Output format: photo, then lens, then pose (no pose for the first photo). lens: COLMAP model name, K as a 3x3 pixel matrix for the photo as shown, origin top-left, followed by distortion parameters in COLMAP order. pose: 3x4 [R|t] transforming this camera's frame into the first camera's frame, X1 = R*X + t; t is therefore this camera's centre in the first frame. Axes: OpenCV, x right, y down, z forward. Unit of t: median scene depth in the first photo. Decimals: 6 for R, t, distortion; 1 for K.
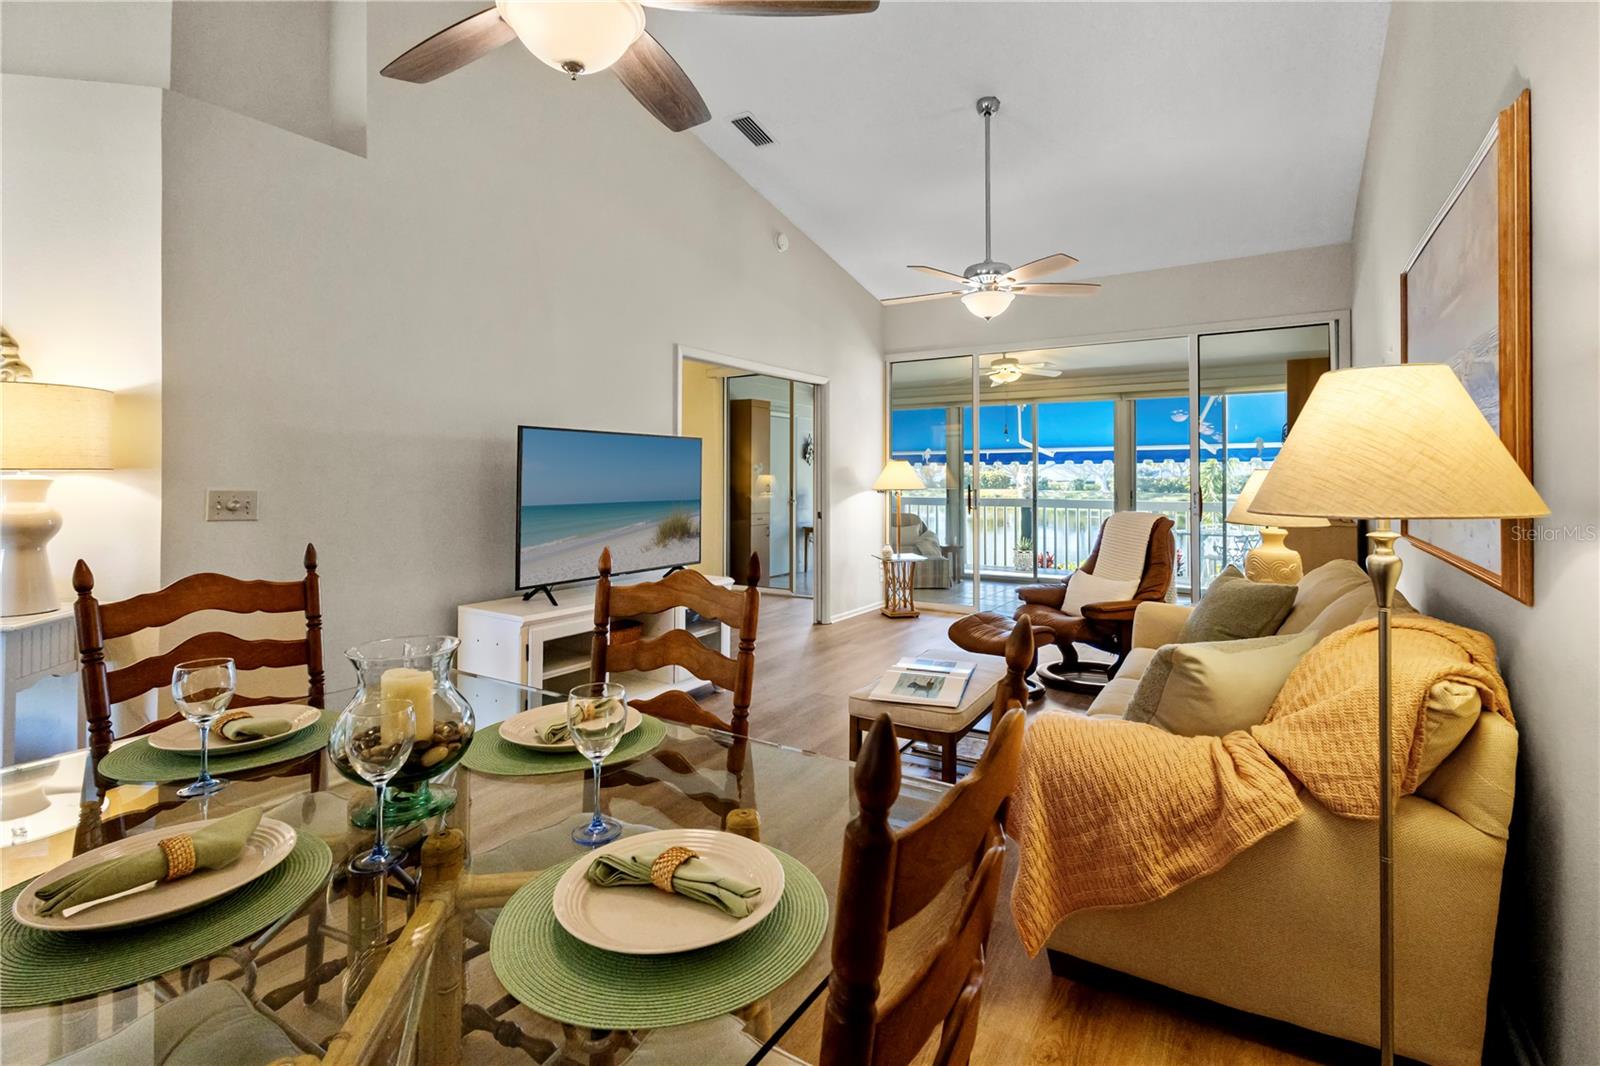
lens RADIAL K [[751.1, 0, 801.7], [0, 751.1, 481.0], [0, 0, 1]] dist [0.001011, 0.000155]
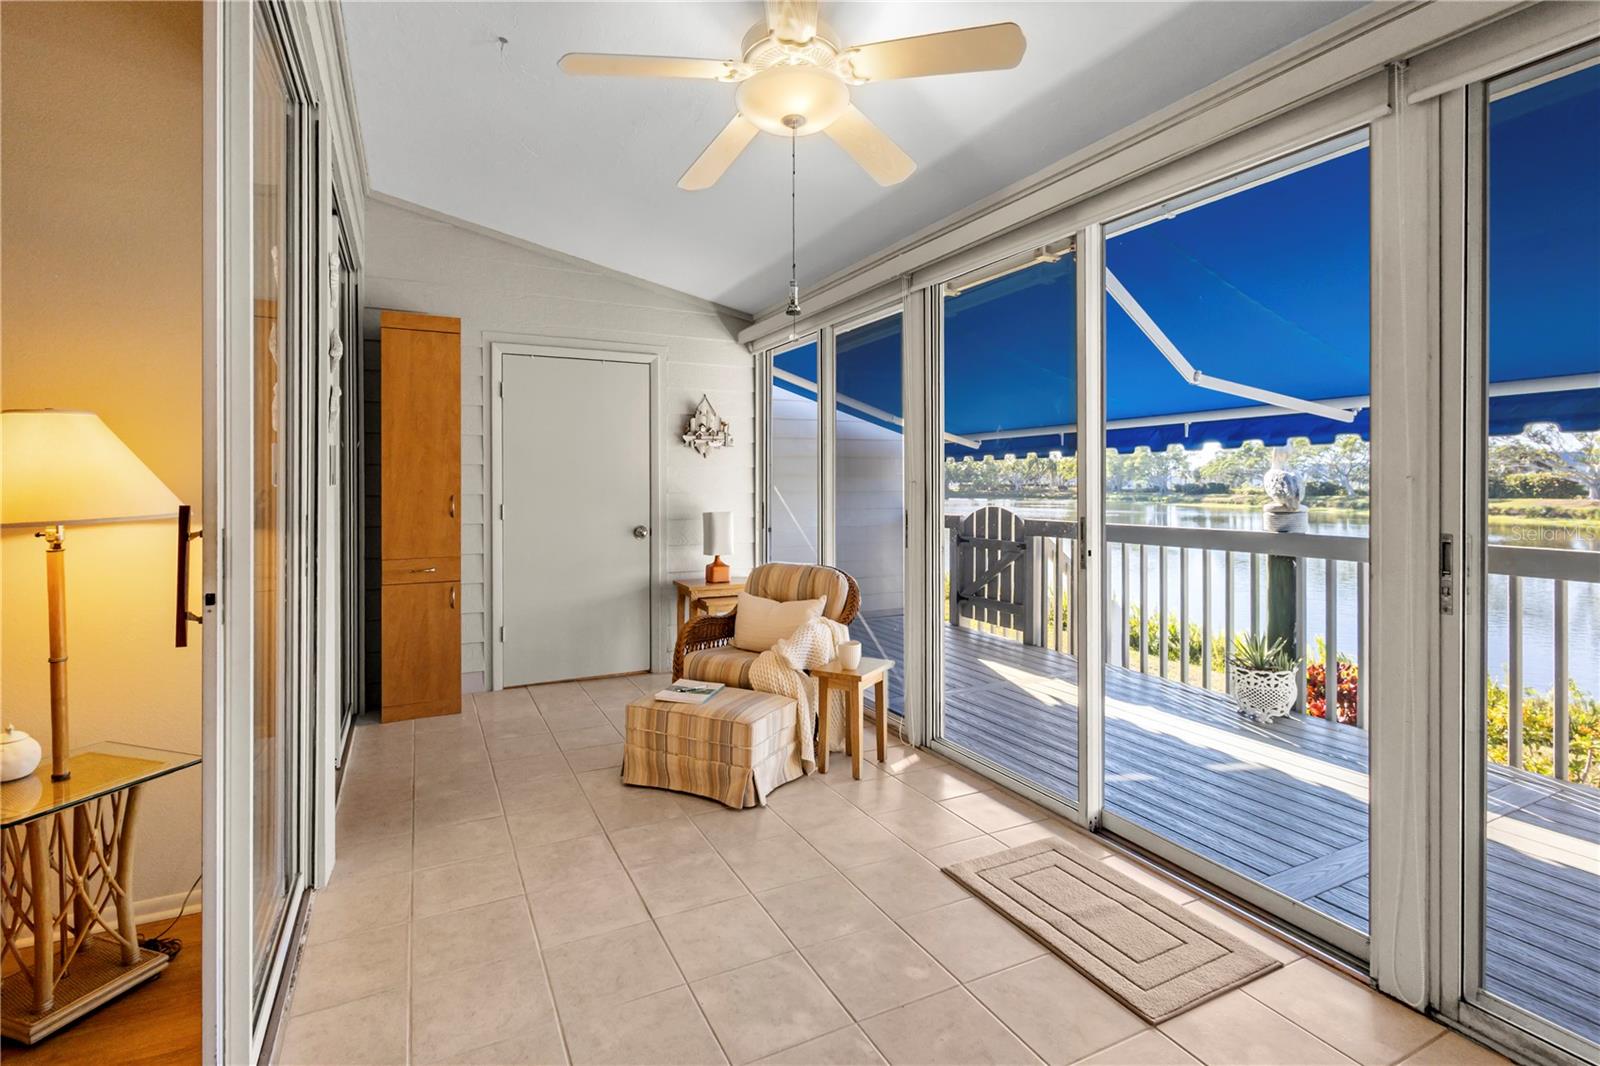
lens RADIAL K [[751.1, 0, 801.7], [0, 751.1, 481.0], [0, 0, 1]] dist [0.001011, 0.000155]
pose [[0.860198, -0.002735, -0.509953, 0.287484], [-0.000926, 0.999976, -0.006926, -0.000486], [0.509960, 0.006430, 0.860174, 0.537652]]
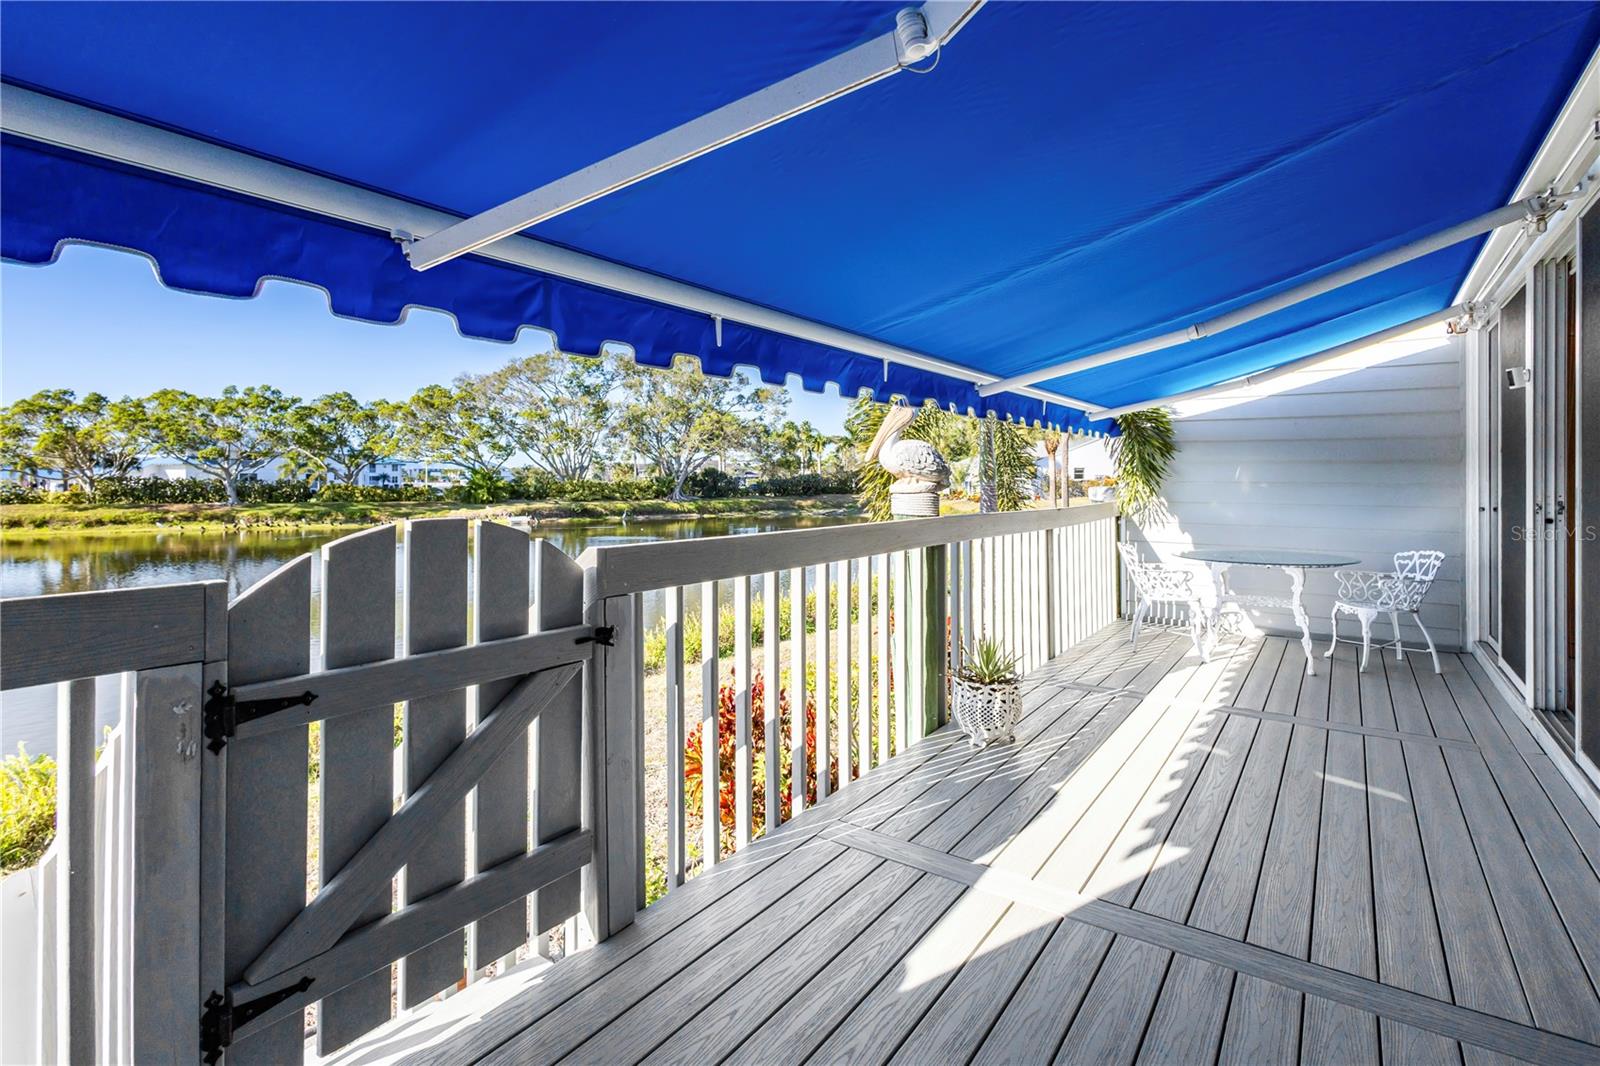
lens RADIAL K [[751.1, 0, 801.7], [0, 751.1, 481.0], [0, 0, 1]] dist [0.001011, 0.000155]
pose [[0.064659, -0.002097, 0.997905, -0.036684], [0.003599, 0.999992, 0.001868, 0.007861], [-0.997901, 0.003471, 0.064666, 1.058192]]
